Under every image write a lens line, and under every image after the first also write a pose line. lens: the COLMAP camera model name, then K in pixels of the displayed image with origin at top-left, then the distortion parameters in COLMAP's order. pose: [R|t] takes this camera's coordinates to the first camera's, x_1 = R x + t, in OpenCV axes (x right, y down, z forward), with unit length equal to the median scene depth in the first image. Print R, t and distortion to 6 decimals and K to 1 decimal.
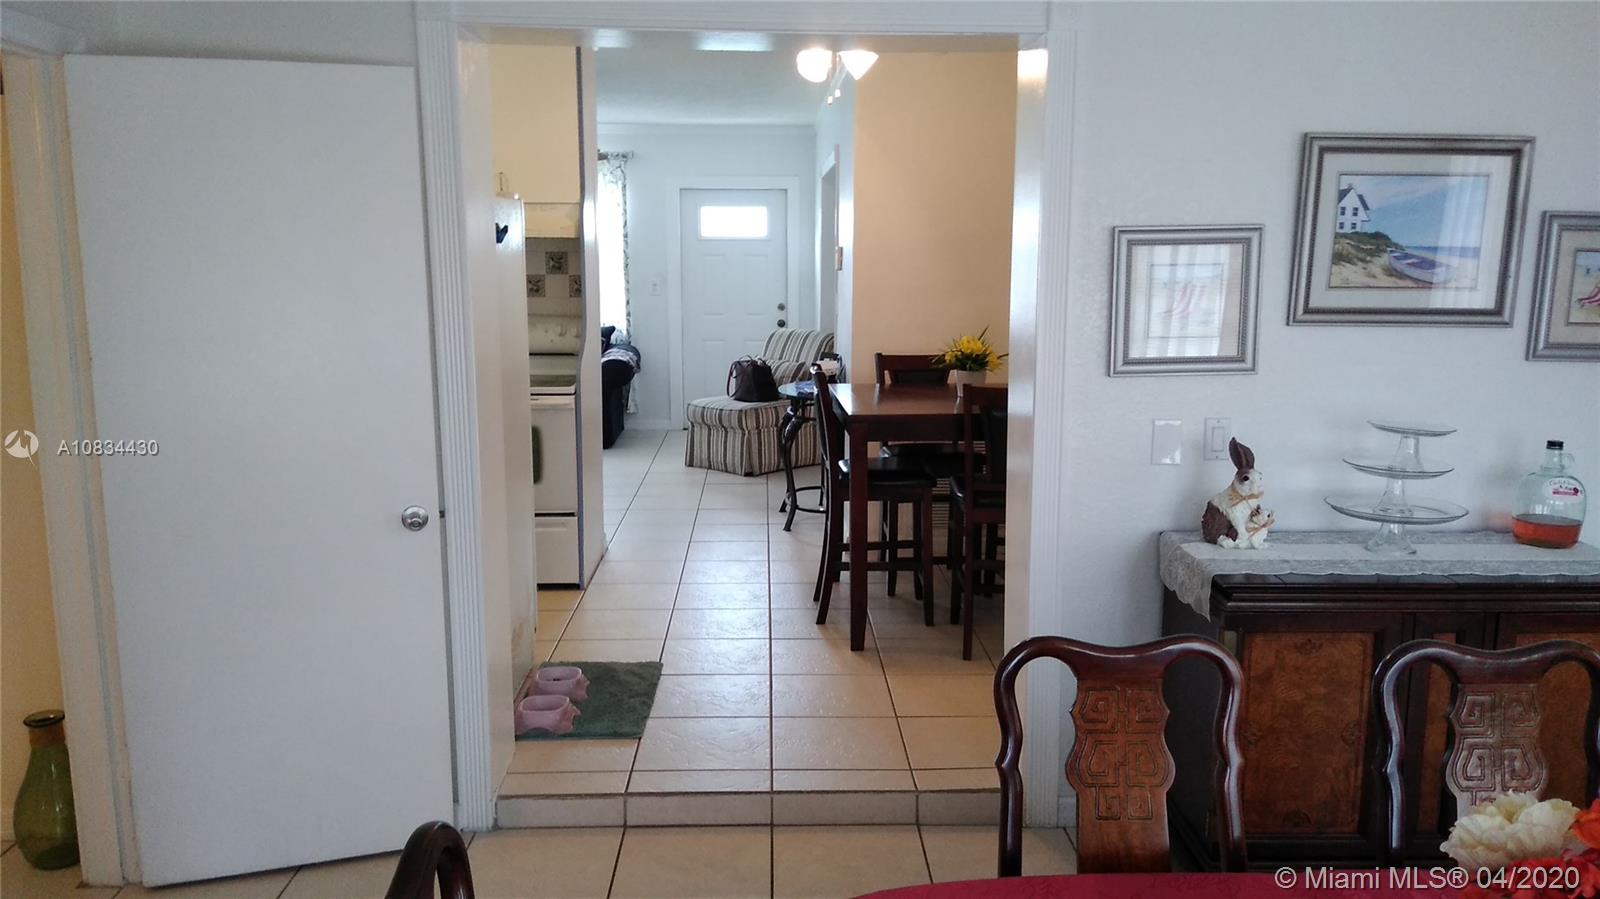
lens RADIAL K [[1227.1, 0, 800.0], [0, 1227.1, 449.5], [0, 0, 1]] dist [0.115725, -0.230848]
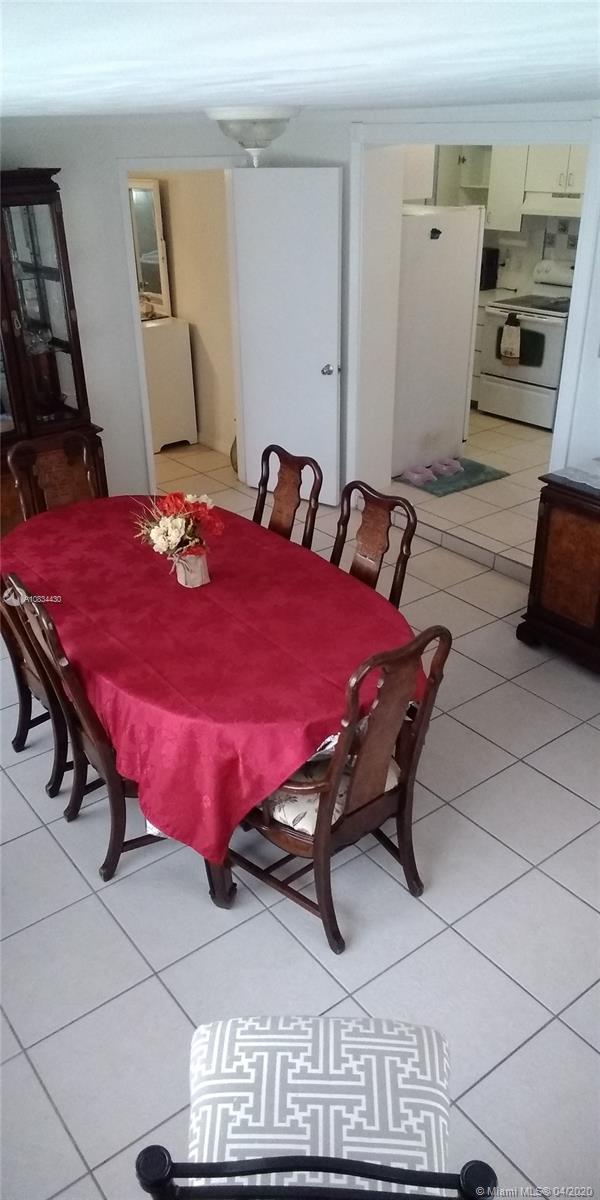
lens RADIAL K [[875.7, 0, 300.0], [0, 875.7, 600.0], [0, 0, 1]] dist [0.002664, 0.000525]
pose [[0.588997, 0.366633, -0.720182, 1.000450], [-0.117030, 0.920468, 0.372883, -0.153001], [0.799616, -0.135344, 0.585061, -0.099387]]
